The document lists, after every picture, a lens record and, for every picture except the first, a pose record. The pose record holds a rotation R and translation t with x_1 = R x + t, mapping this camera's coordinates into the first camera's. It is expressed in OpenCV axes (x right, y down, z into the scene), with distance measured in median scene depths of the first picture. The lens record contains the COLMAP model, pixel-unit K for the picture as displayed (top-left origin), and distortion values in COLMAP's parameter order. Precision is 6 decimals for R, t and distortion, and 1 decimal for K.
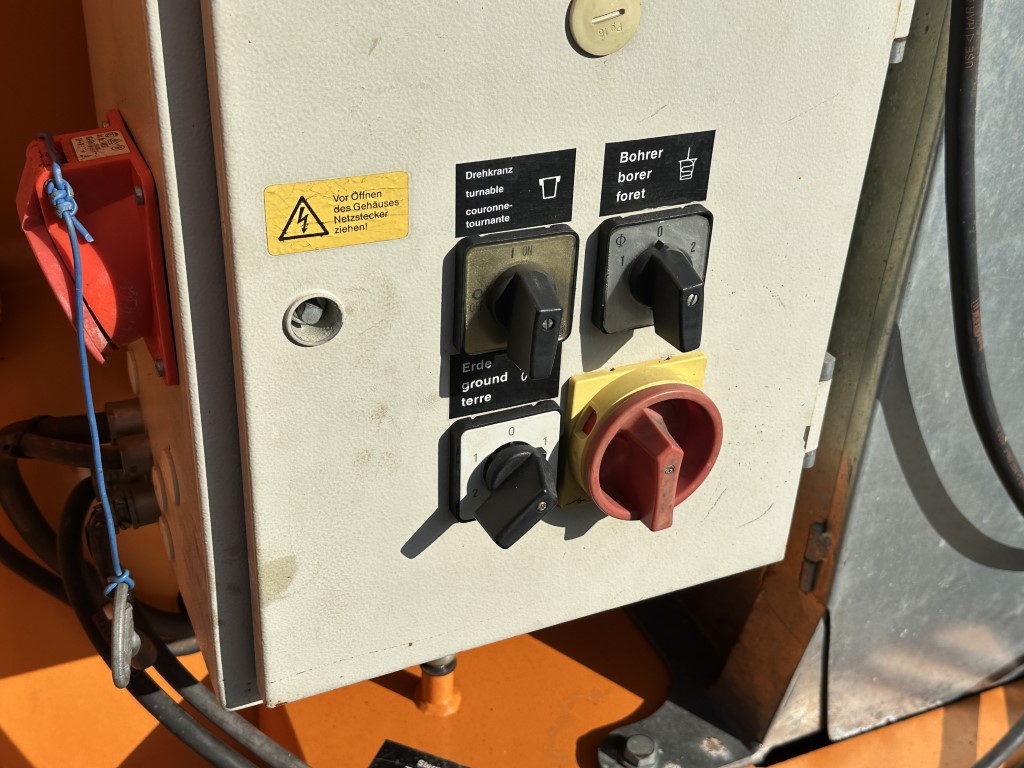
lens RADIAL K [[1199.3, 0, 512.0], [0, 1199.3, 384.0], [0, 0, 1]] dist [0.207740, -0.491639]
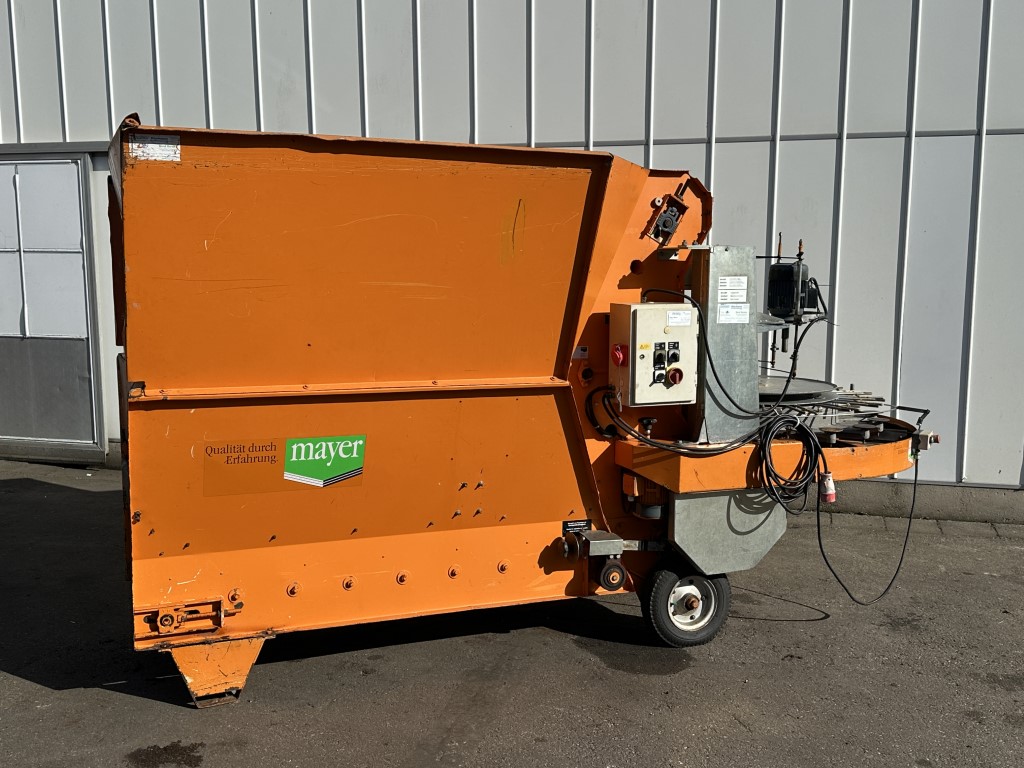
lens RADIAL K [[1107.2, 0, 512.0], [0, 1107.2, 384.0], [0, 0, 1]] dist [0.118592, -0.236334]
pose [[0.998752, -0.038270, -0.032090, -0.585500], [0.022651, 0.919740, -0.391873, 2.314461], [0.044511, 0.390657, 0.919459, -4.634792]]
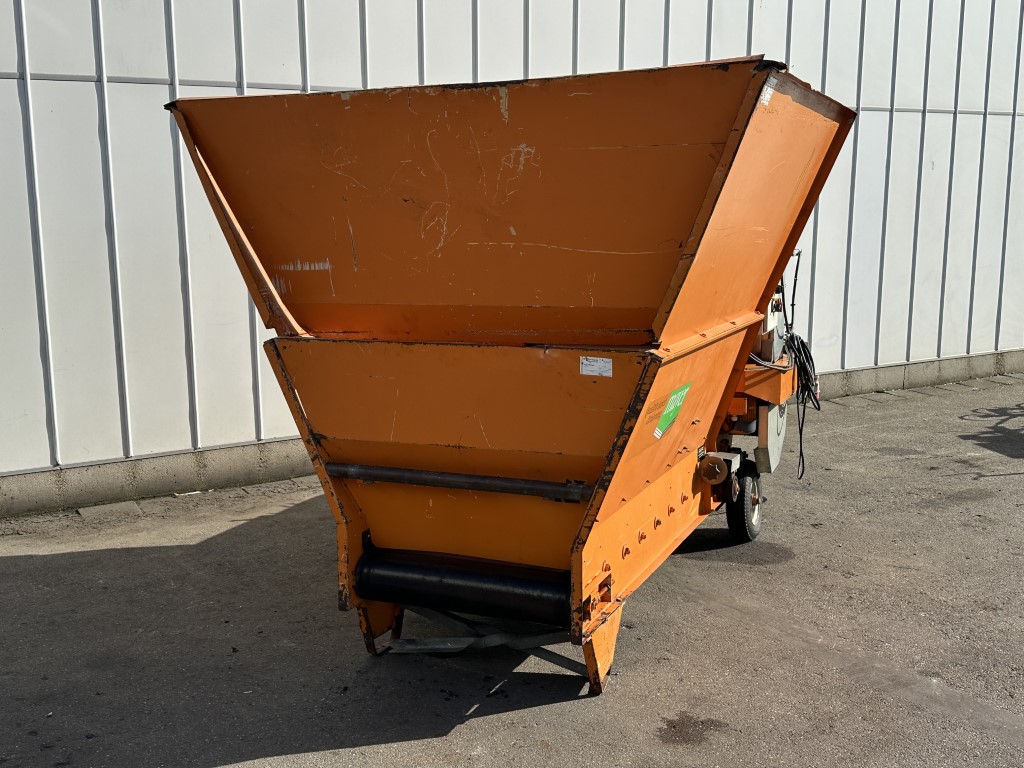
lens RADIAL K [[1158.6, 0, 512.0], [0, 1158.6, 384.0], [0, 0, 1]] dist [-0.023040, -0.016341]
pose [[0.712666, -0.159441, 0.683145, -5.952986], [0.384234, 0.903479, -0.189974, 1.168585], [-0.586917, 0.397875, 0.705141, -3.096344]]
